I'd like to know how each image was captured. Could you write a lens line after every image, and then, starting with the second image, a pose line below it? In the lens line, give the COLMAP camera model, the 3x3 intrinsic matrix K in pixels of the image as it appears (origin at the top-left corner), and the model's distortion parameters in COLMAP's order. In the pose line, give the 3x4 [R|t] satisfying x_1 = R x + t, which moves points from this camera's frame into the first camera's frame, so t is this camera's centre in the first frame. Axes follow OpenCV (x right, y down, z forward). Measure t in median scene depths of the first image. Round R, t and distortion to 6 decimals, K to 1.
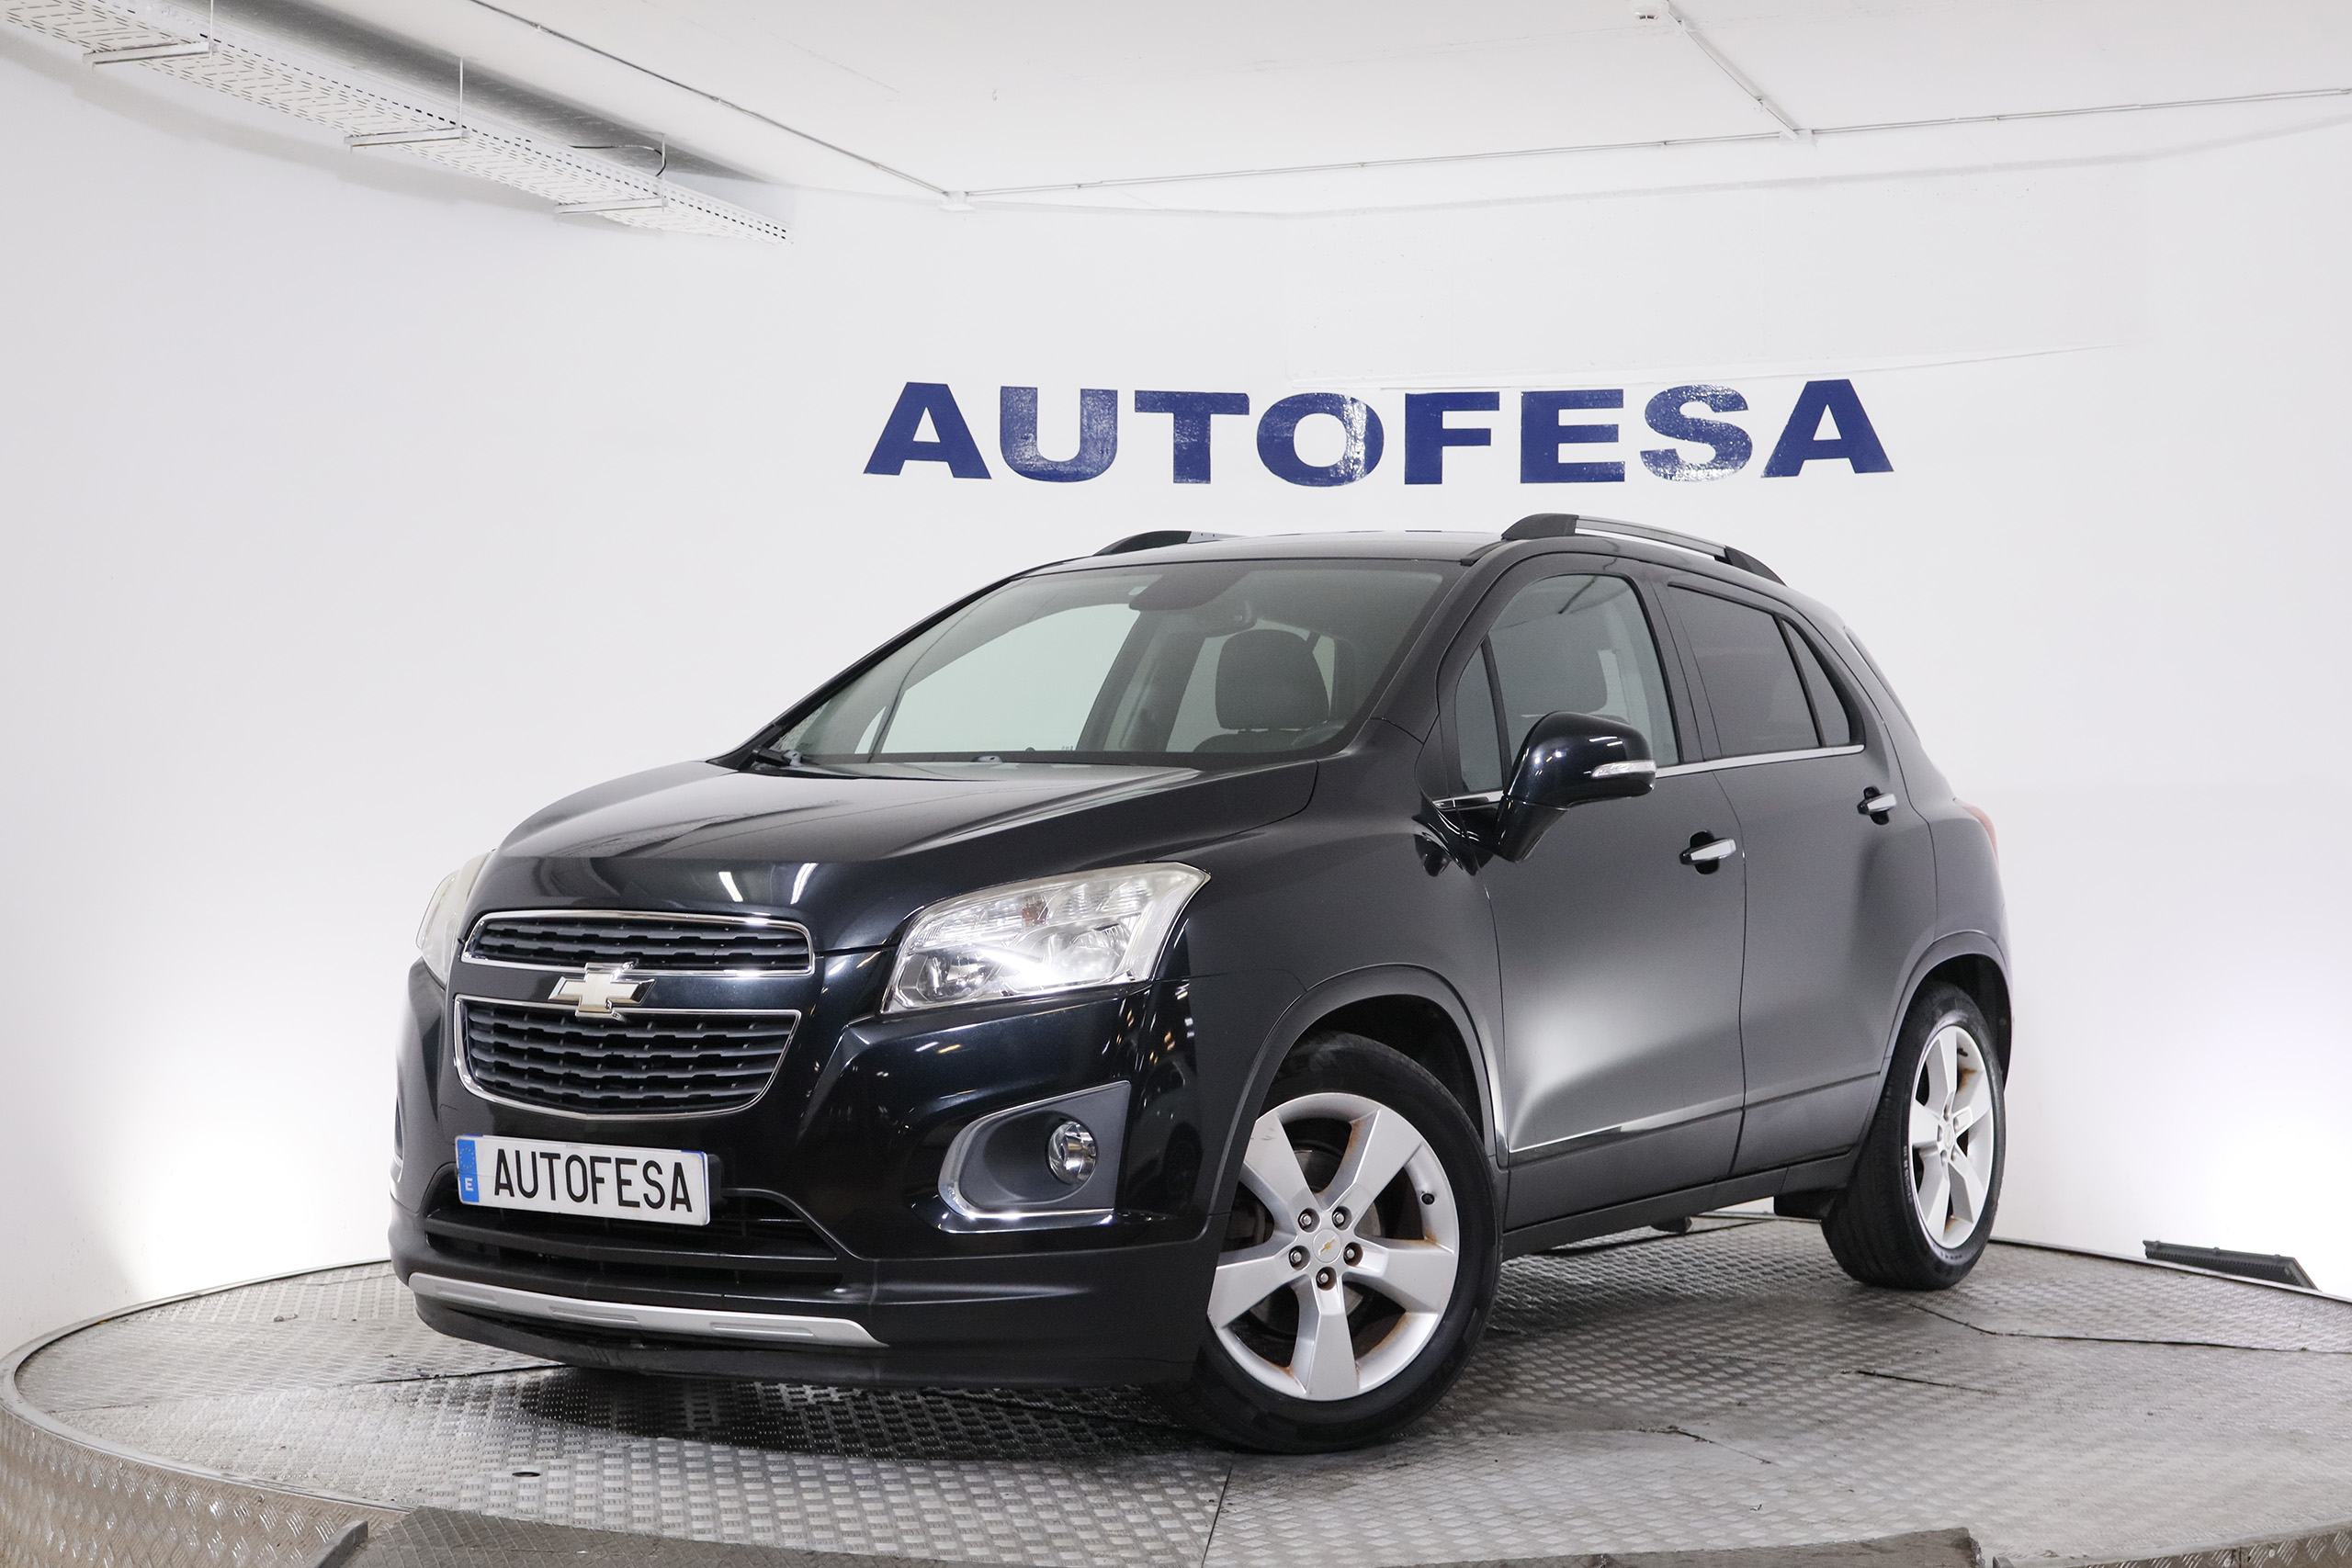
lens RADIAL K [[3883.0, 0, 1161.5], [0, 3883.0, 763.1], [0, 0, 1]] dist [0.123039, 0.000000]
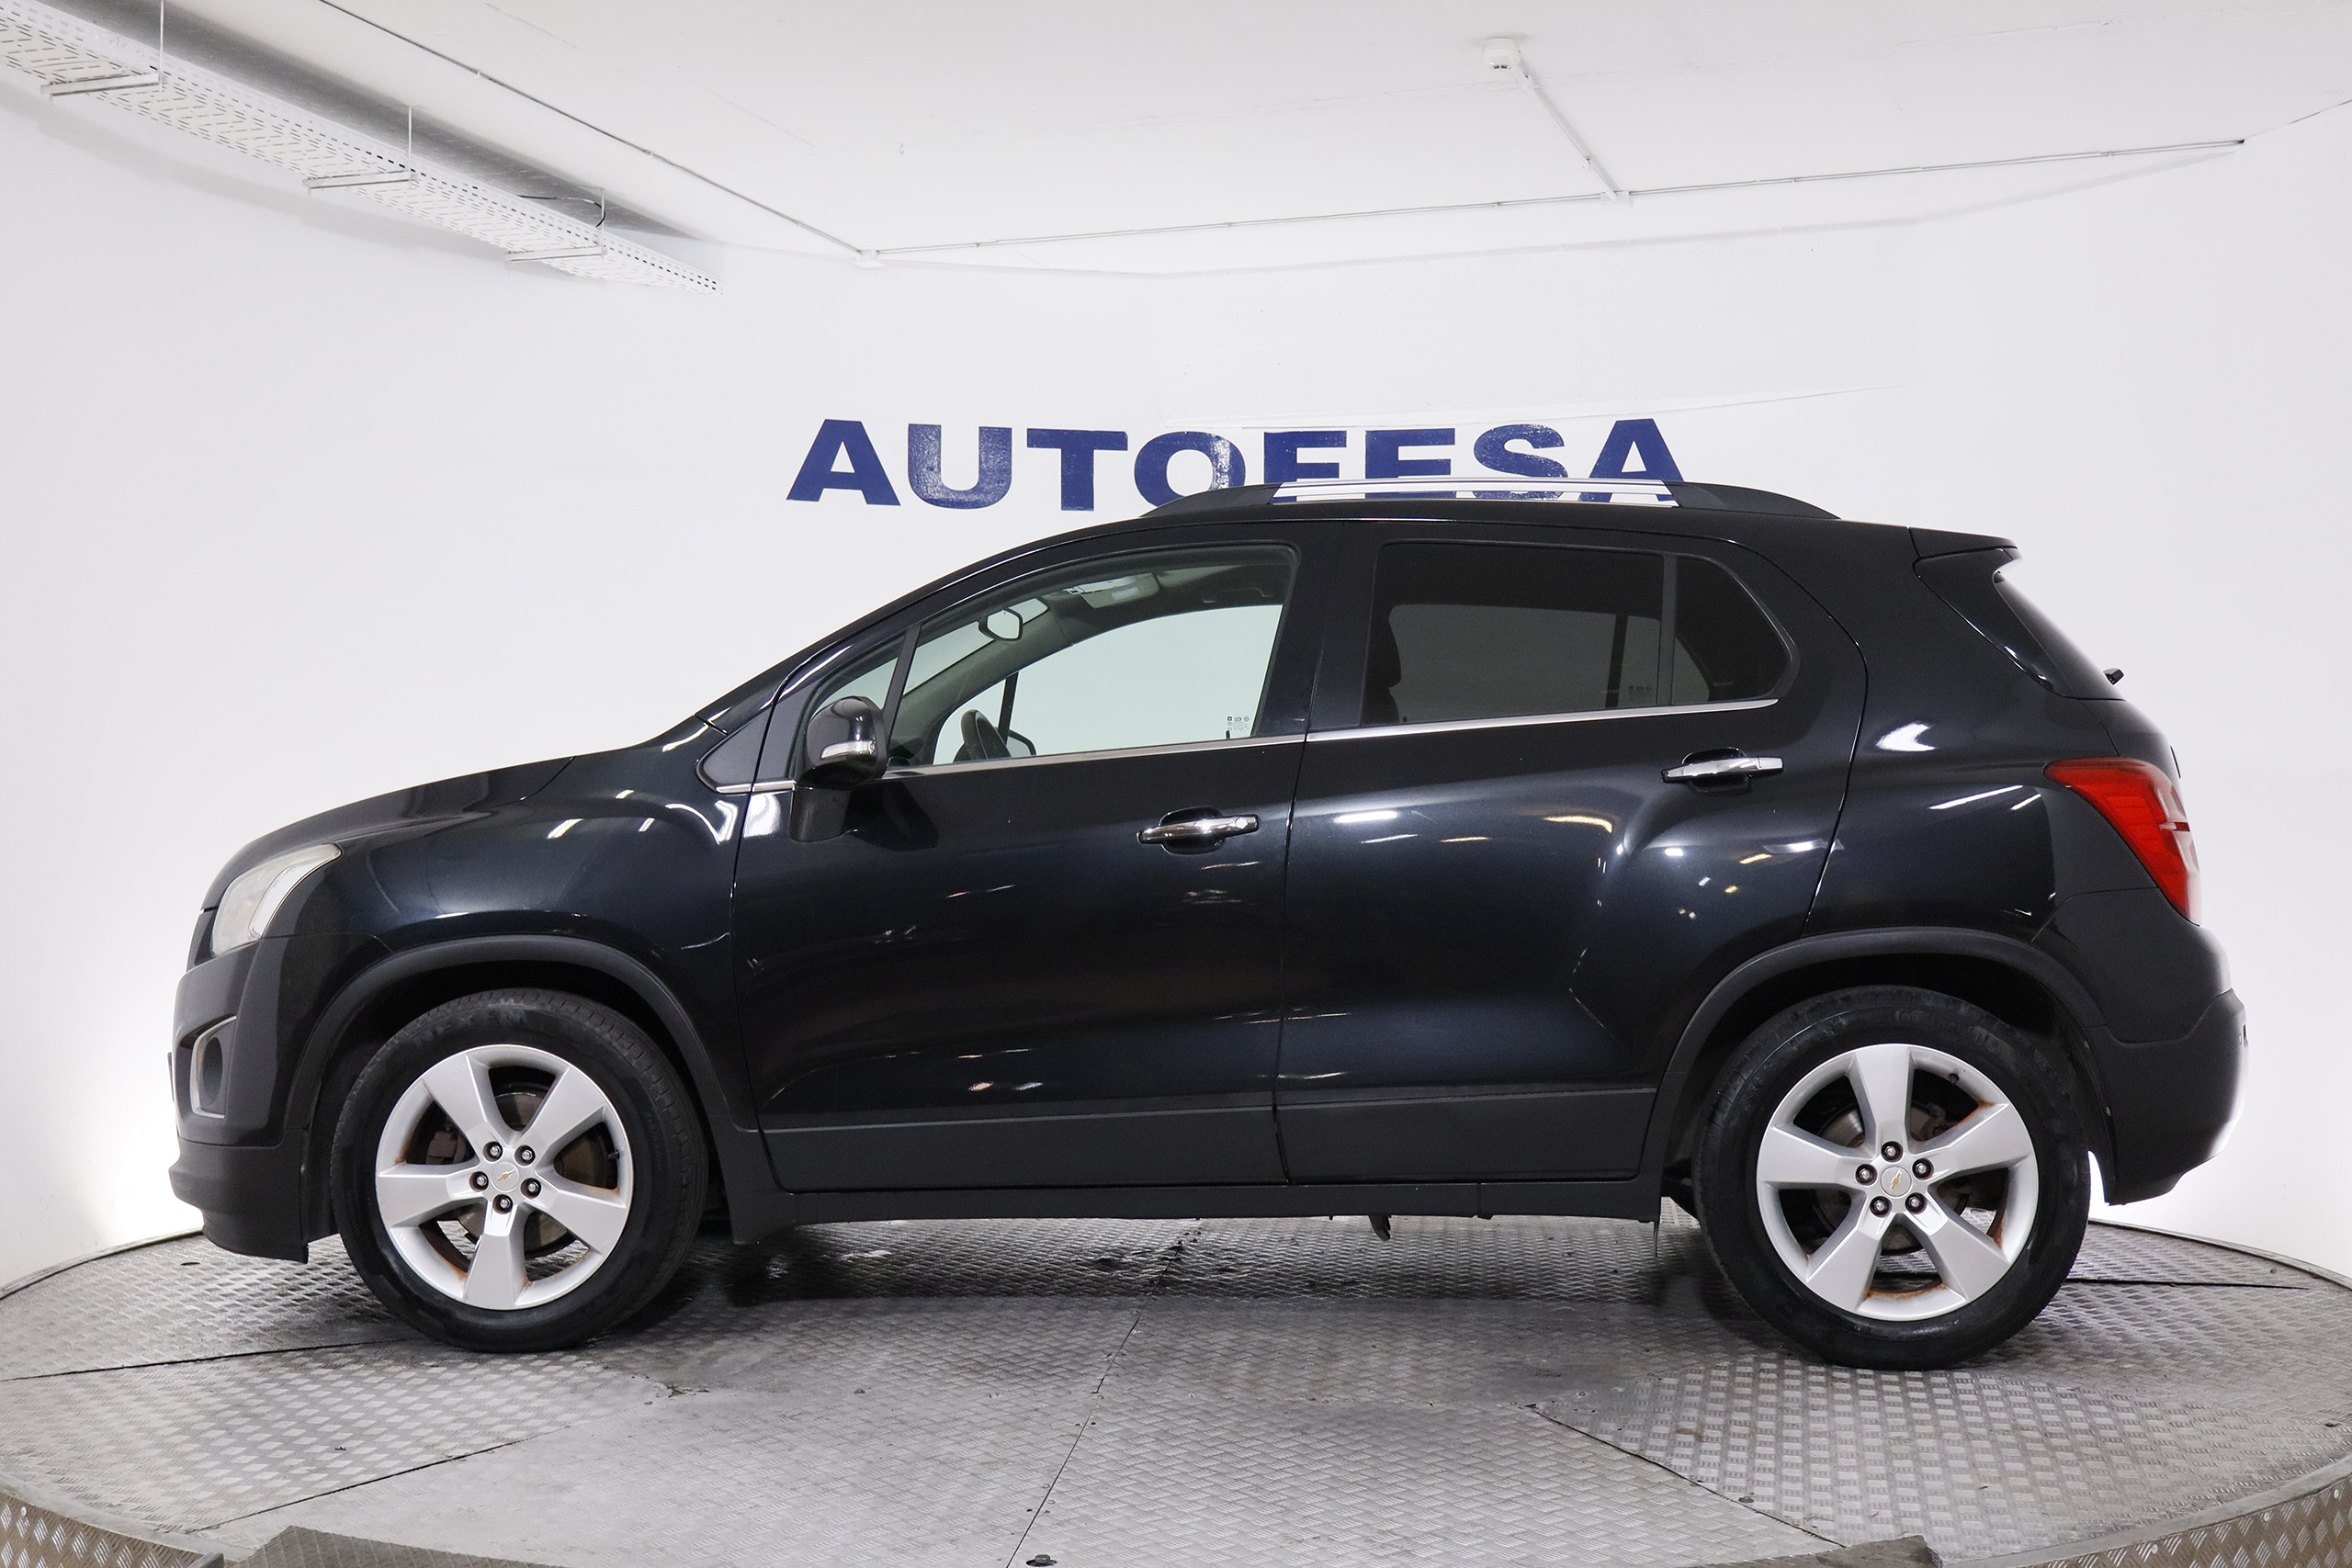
lens RADIAL K [[3013.1, 0, 1163.5], [0, 3013.1, 798.7], [0, 0, 1]] dist [0.162651, 0.000000]
pose [[0.999070, -0.001554, 0.043086, -0.005339], [0.001169, 0.999959, 0.008945, 0.004649], [-0.043098, -0.008886, 0.999031, 0.117724]]
